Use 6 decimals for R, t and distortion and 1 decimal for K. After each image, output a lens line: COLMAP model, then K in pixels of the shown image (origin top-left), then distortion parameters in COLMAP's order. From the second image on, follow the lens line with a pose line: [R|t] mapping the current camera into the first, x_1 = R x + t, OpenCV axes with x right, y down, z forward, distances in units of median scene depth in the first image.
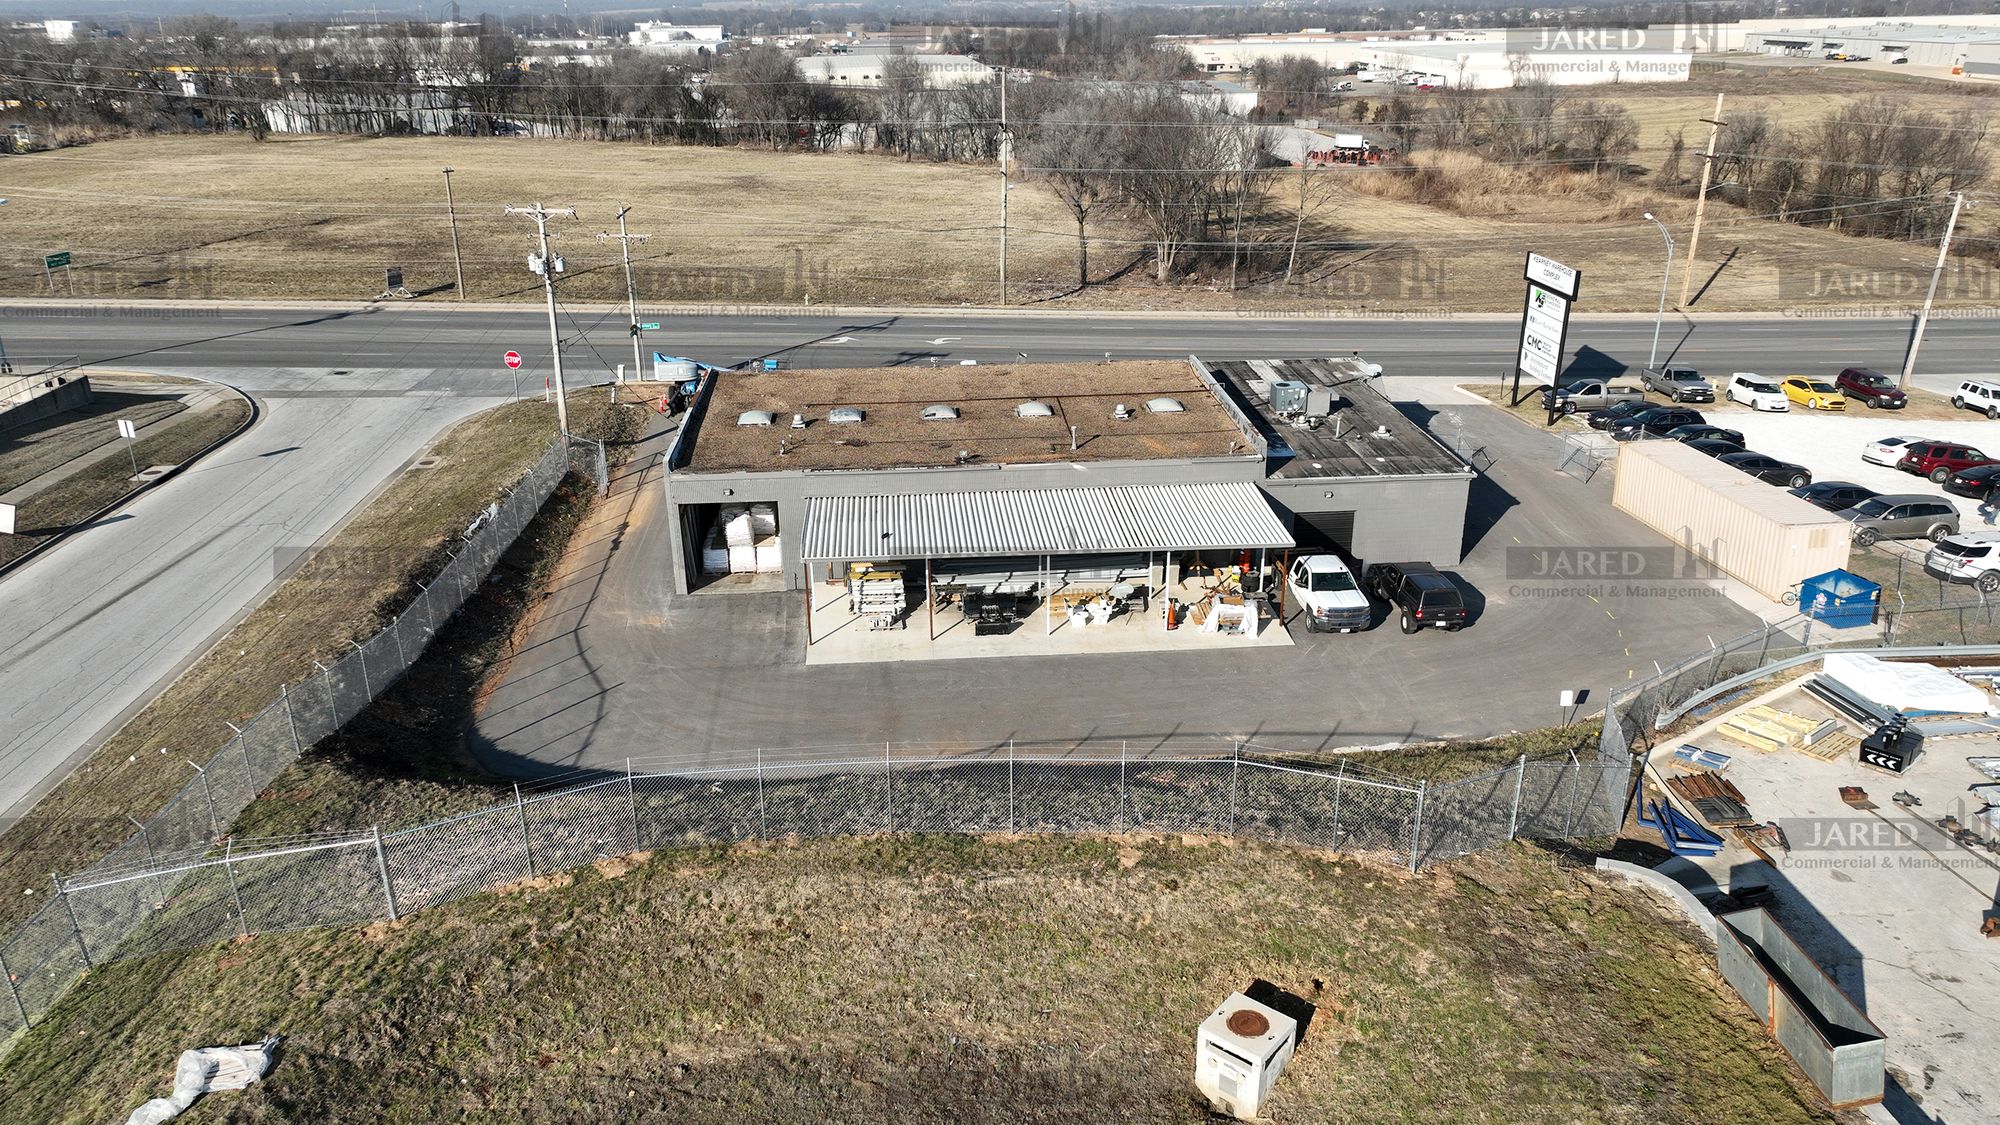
lens RADIAL K [[1402.6, 0, 998.8], [0, 1402.6, 569.8], [0, 0, 1]] dist [-0.002127, 0.022526]
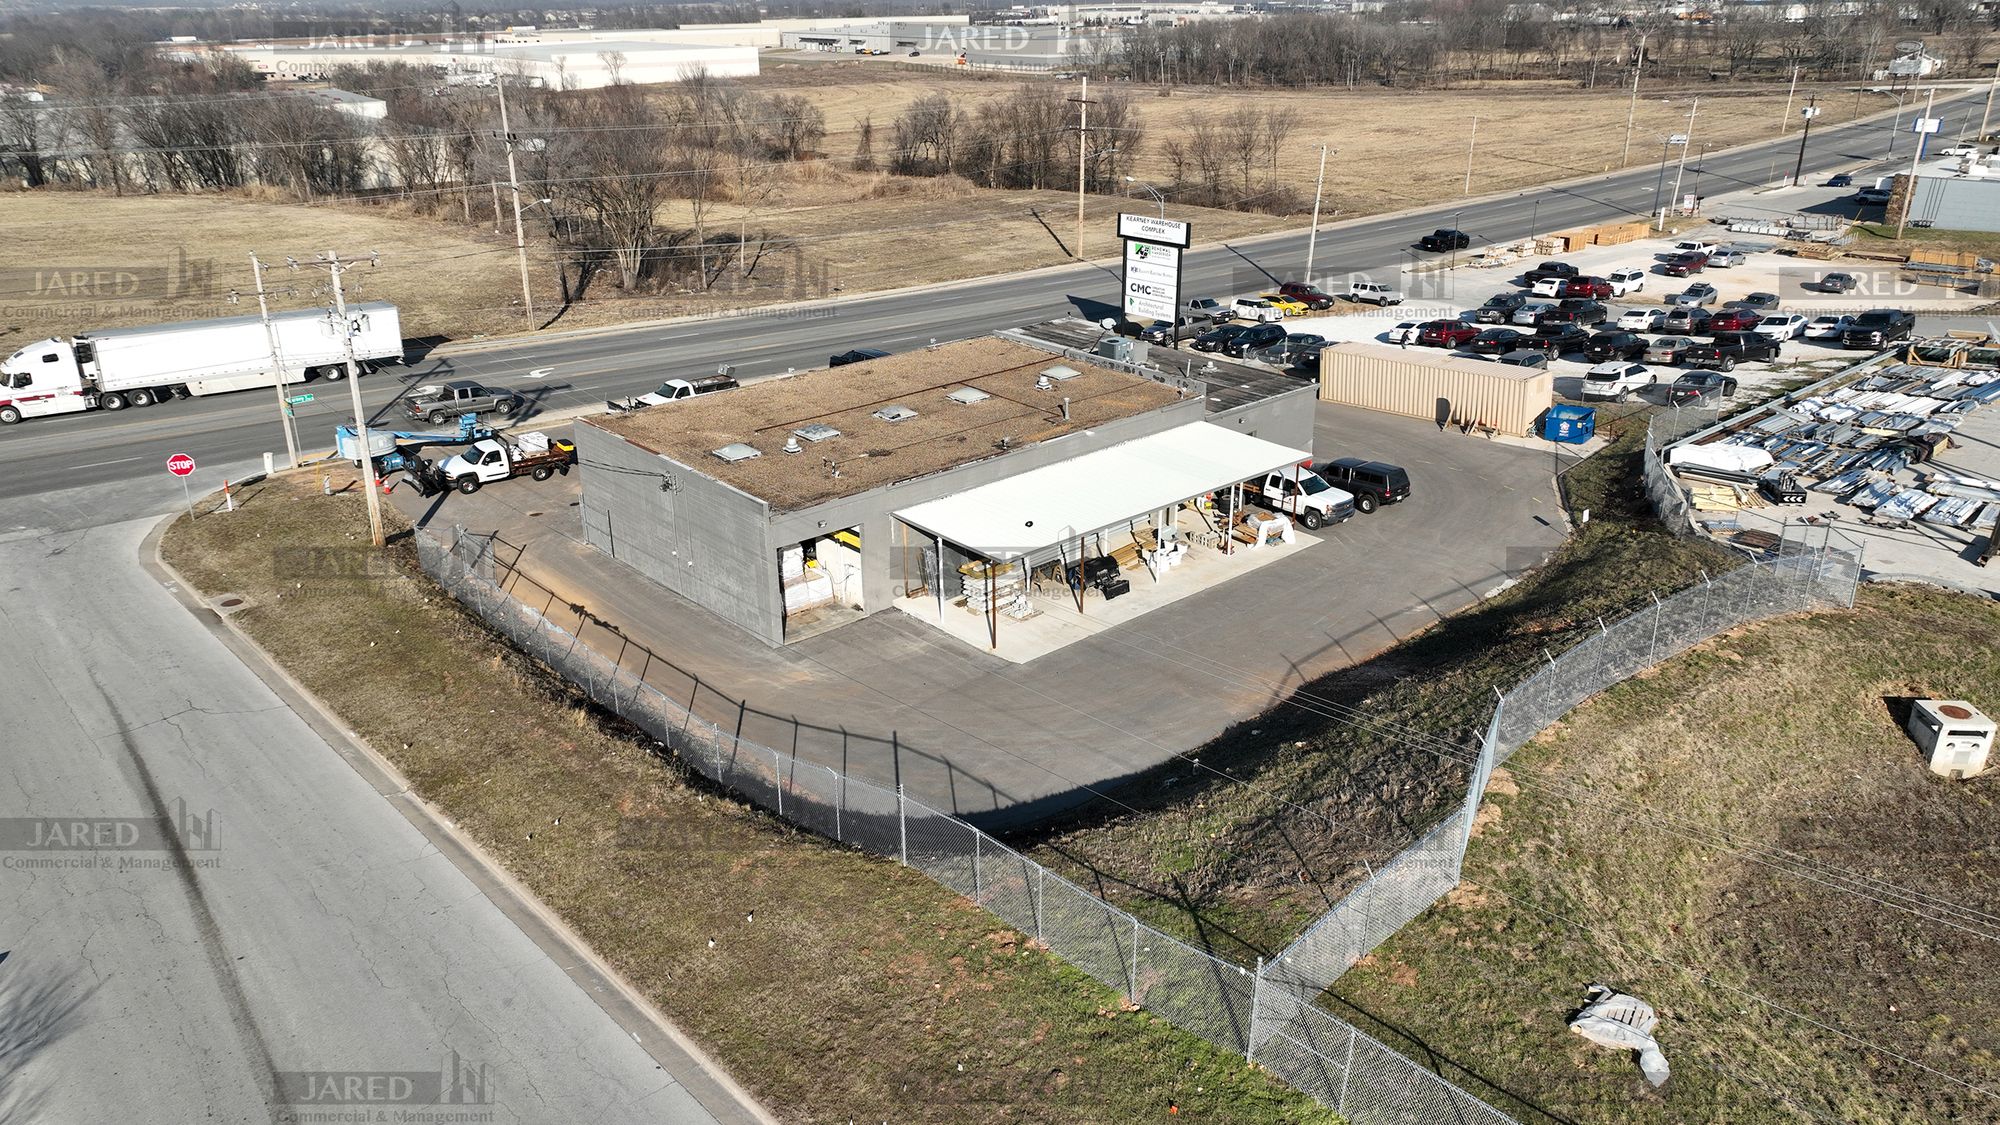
lens RADIAL K [[1402.6, 0, 998.8], [0, 1402.6, 569.8], [0, 0, 1]] dist [-0.002127, 0.022526]
pose [[0.795484, -0.230617, 0.560376, -0.524725], [0.231319, 0.970288, 0.070943, -0.054004], [-0.560087, 0.073192, 0.825195, 0.137613]]
